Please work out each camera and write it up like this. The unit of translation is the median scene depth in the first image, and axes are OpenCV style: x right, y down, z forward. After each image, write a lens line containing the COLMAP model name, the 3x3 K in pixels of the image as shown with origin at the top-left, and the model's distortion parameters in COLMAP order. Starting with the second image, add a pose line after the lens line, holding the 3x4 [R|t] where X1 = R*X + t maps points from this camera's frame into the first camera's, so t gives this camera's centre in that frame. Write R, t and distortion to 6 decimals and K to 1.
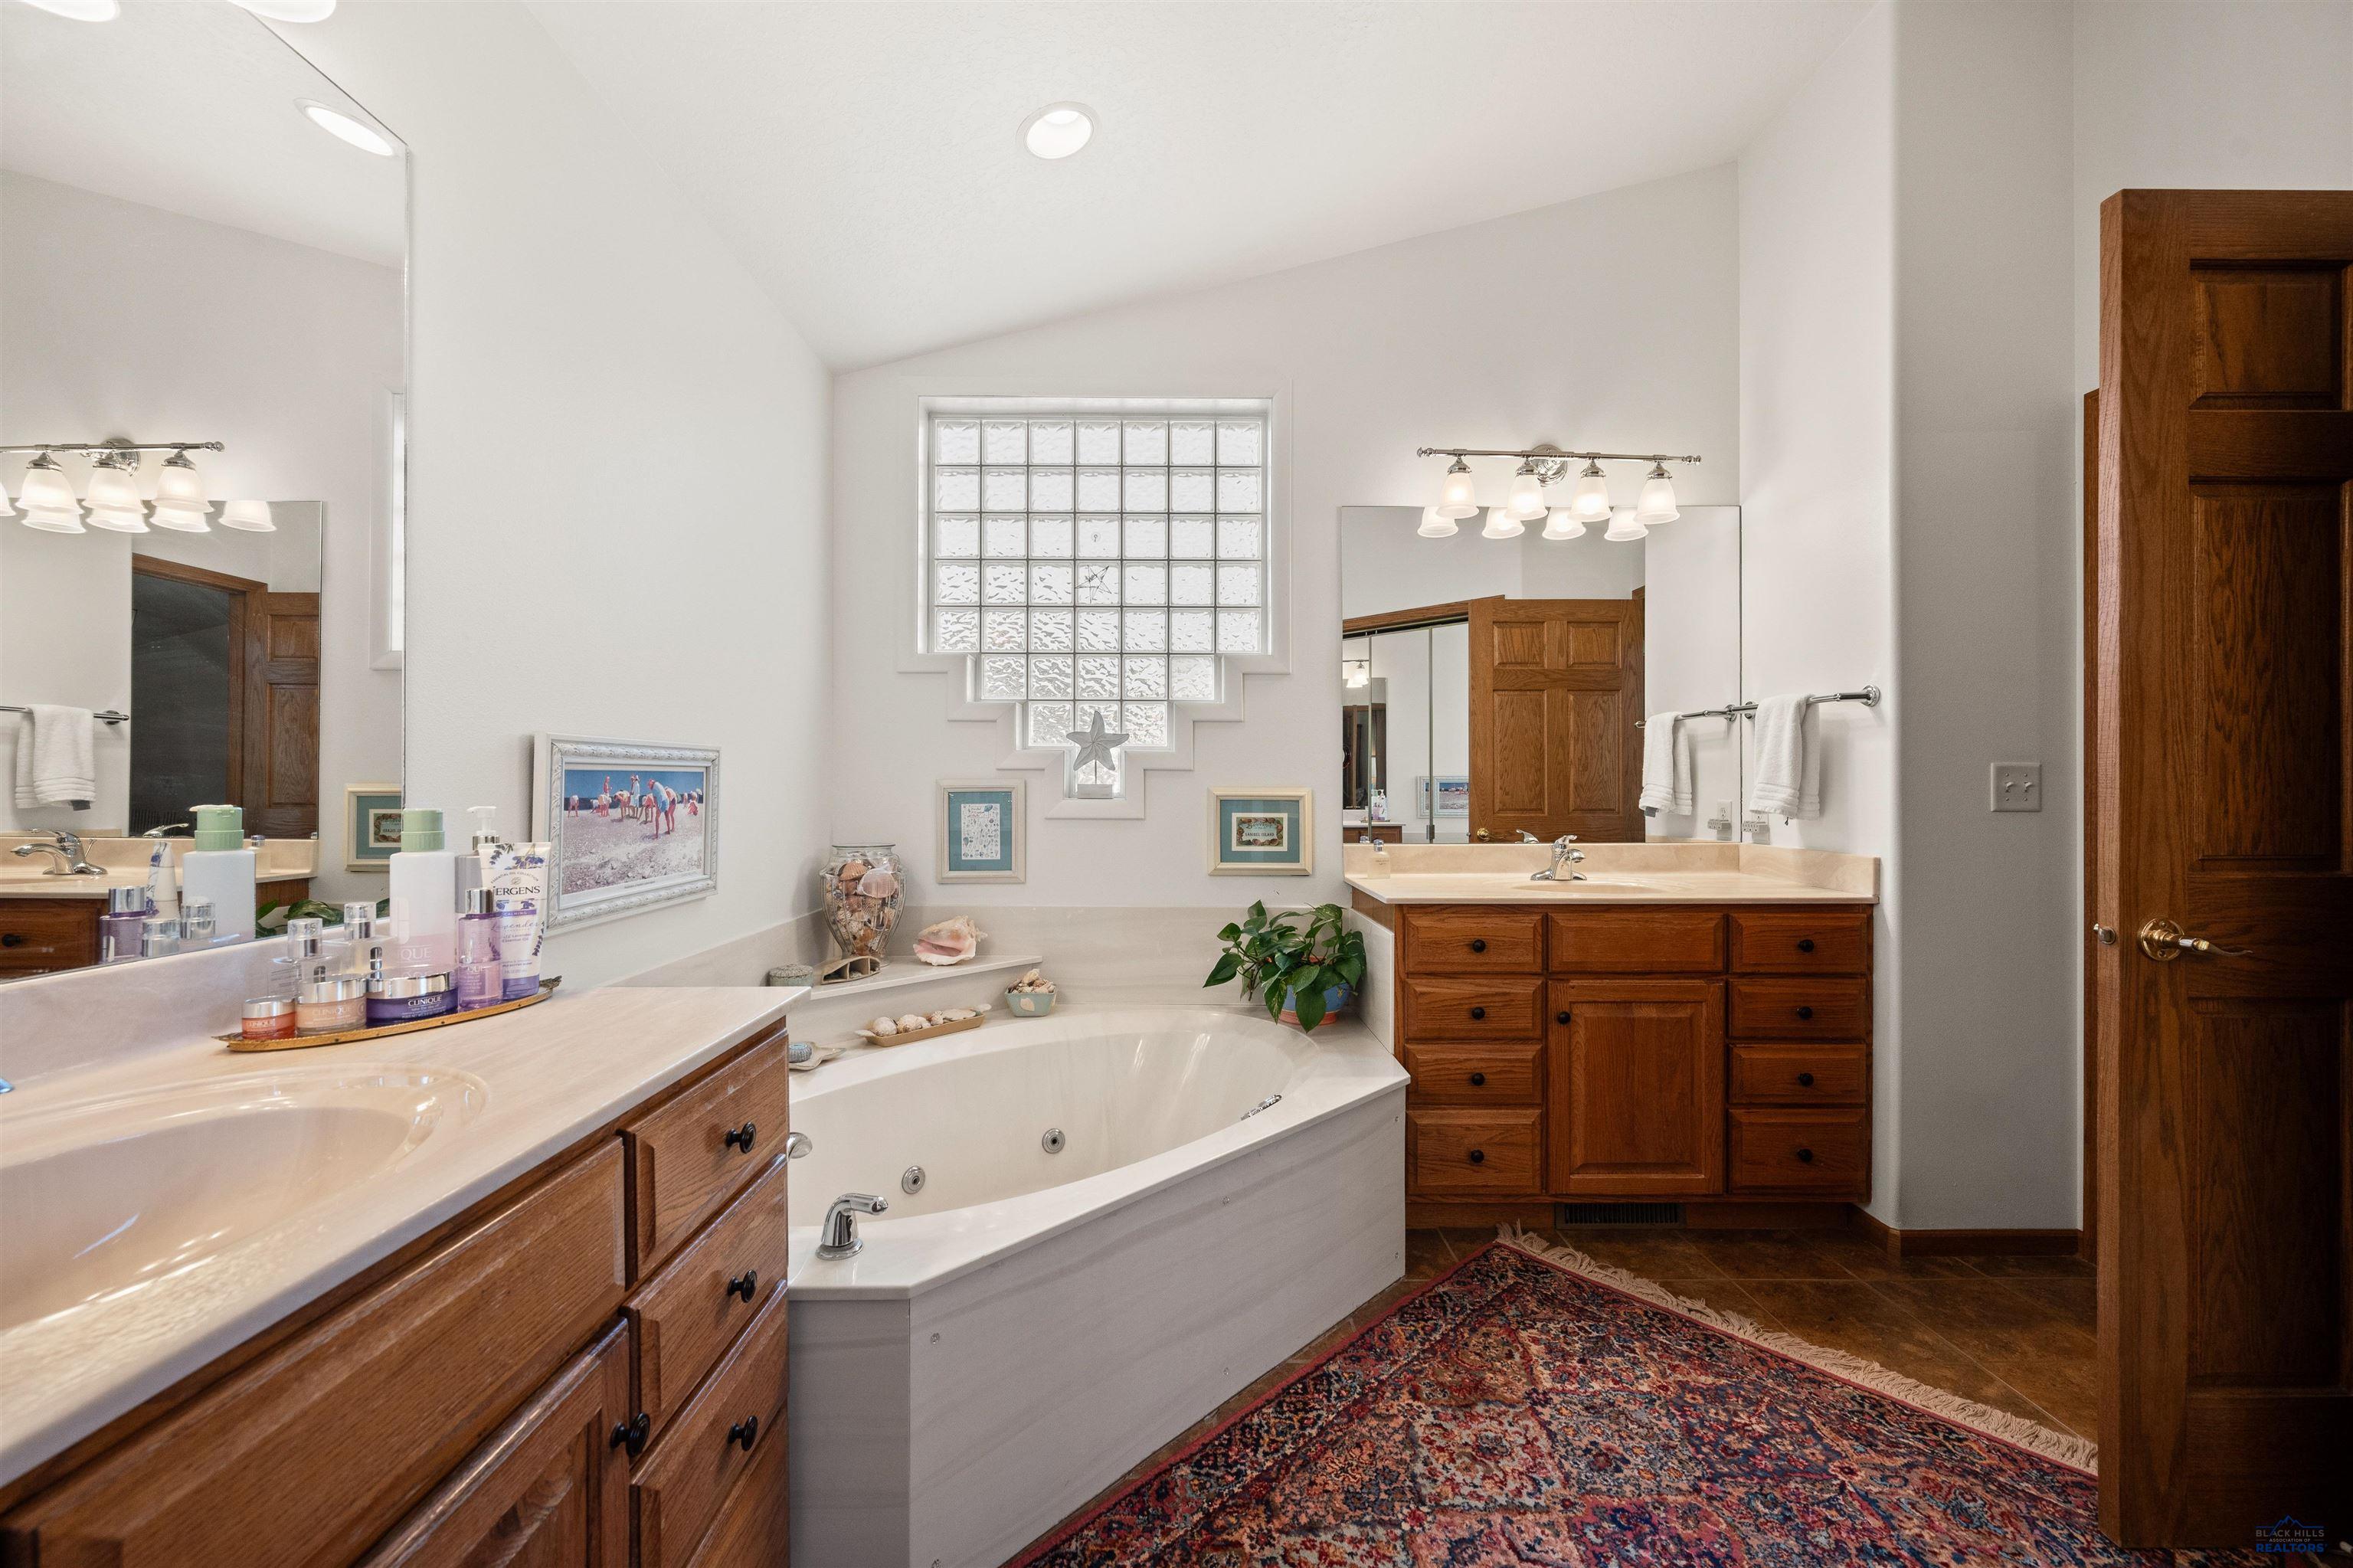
lens RADIAL K [[919.7, 0, 1173.8], [0, 919.7, 782.0], [0, 0, 1]] dist [0.005258, 0.001259]
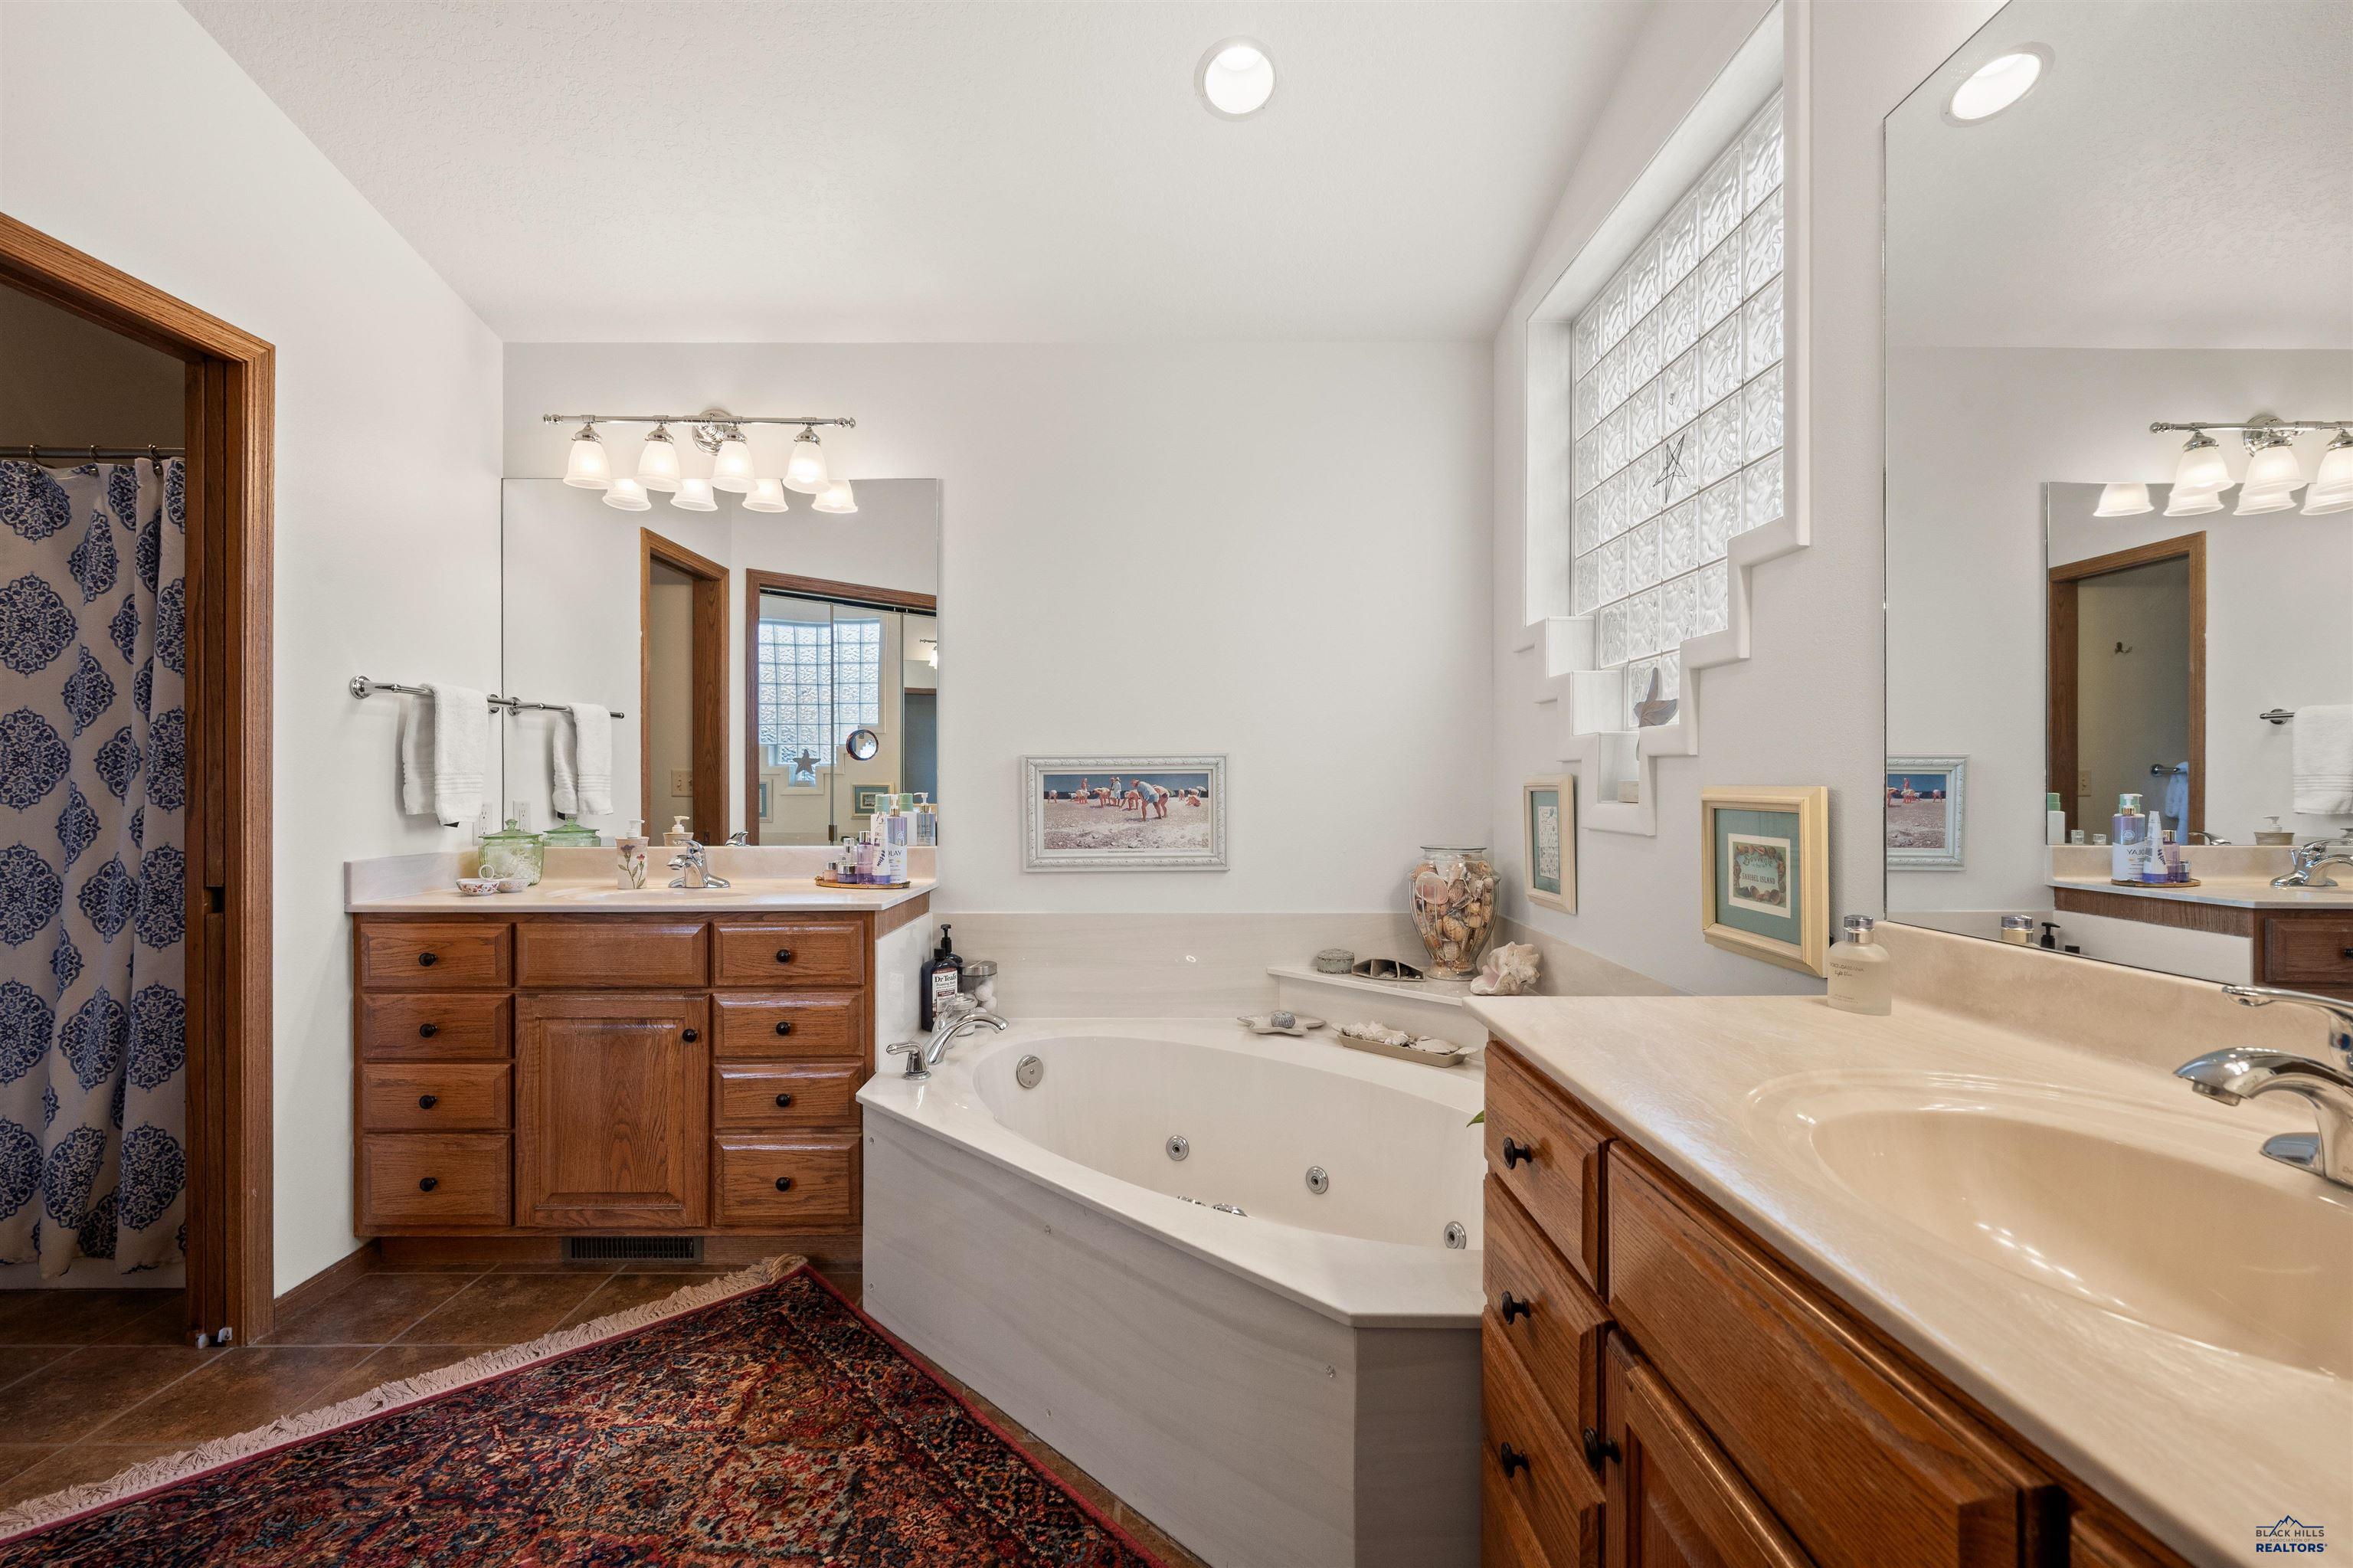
lens RADIAL K [[1004.3, 0, 1177.7], [0, 1004.3, 787.4], [0, 0, 1]] dist [-0.002508, -0.000477]
pose [[0.002584, 0.001701, -0.999995, 1.048194], [0.005909, 0.999981, 0.001716, 0.006860], [0.999979, -0.005913, 0.002574, 1.110930]]
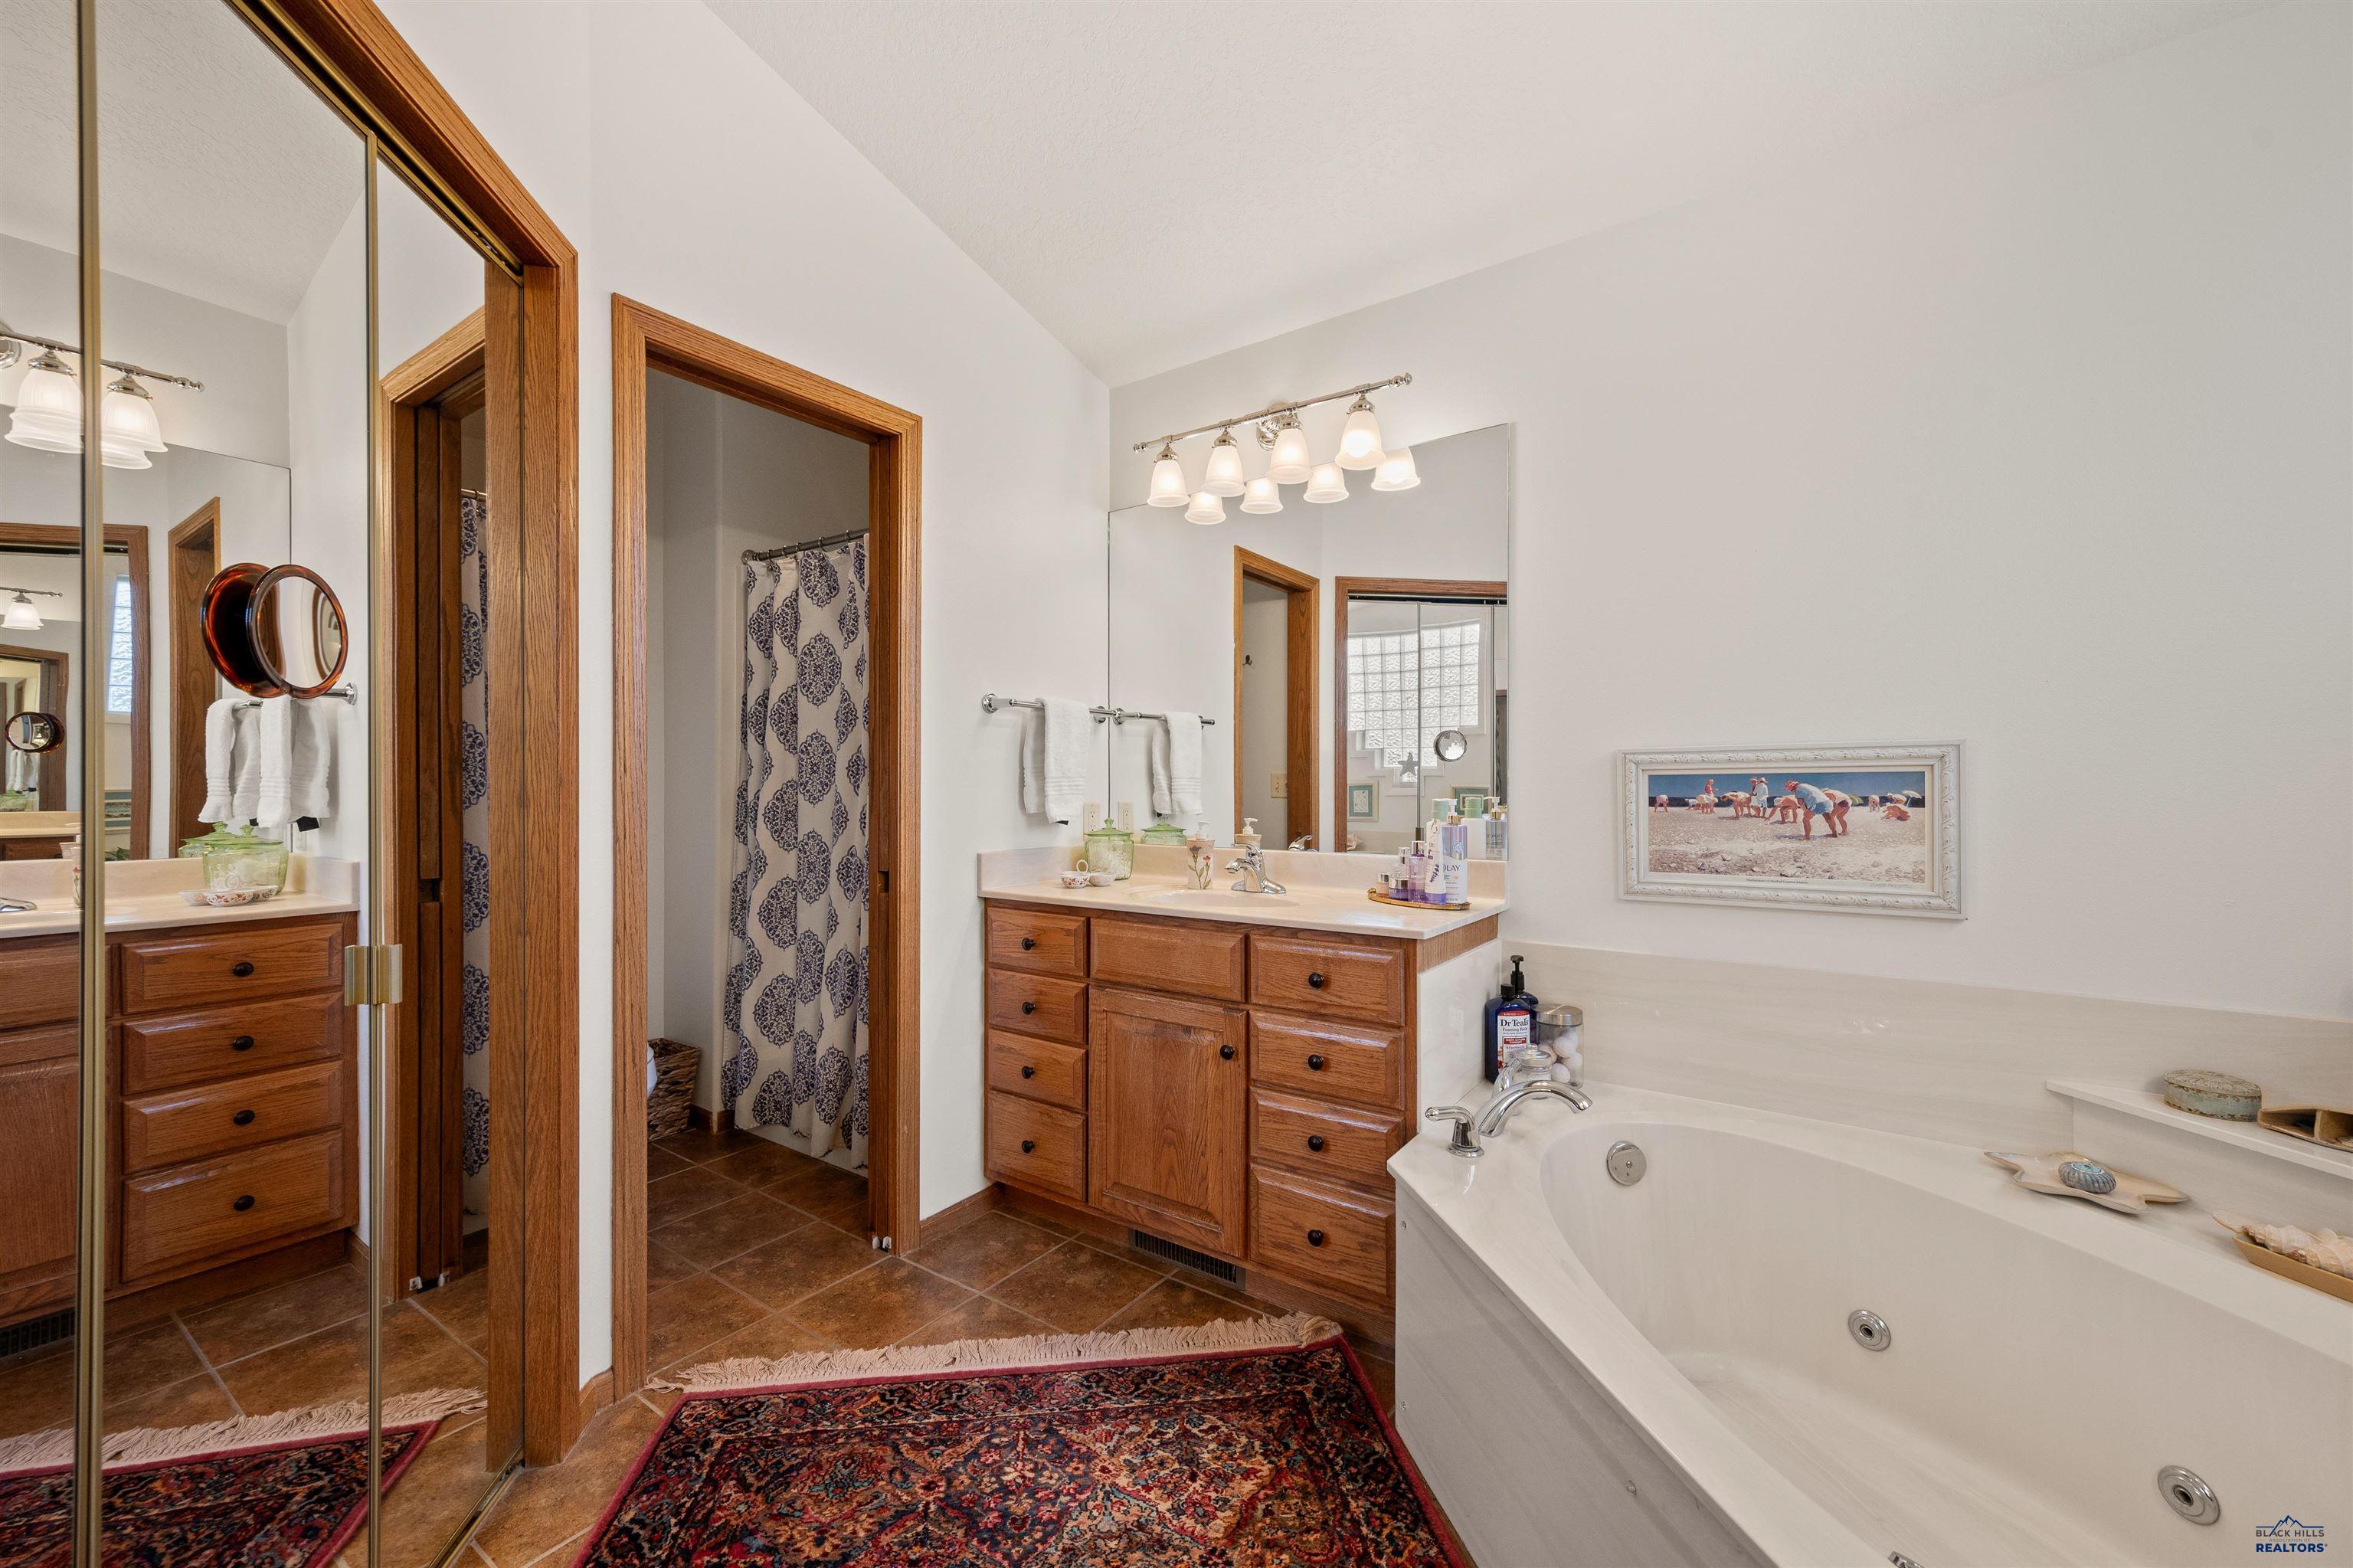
lens RADIAL K [[919.7, 0, 1179.0], [0, 919.7, 786.8], [0, 0, 1]] dist [0.005258, 0.001259]
pose [[-0.583965, -0.000814, -0.811778, 0.694095], [0.003564, 0.999987, -0.003567, 0.004782], [0.811771, -0.004976, -0.583955, 1.093294]]
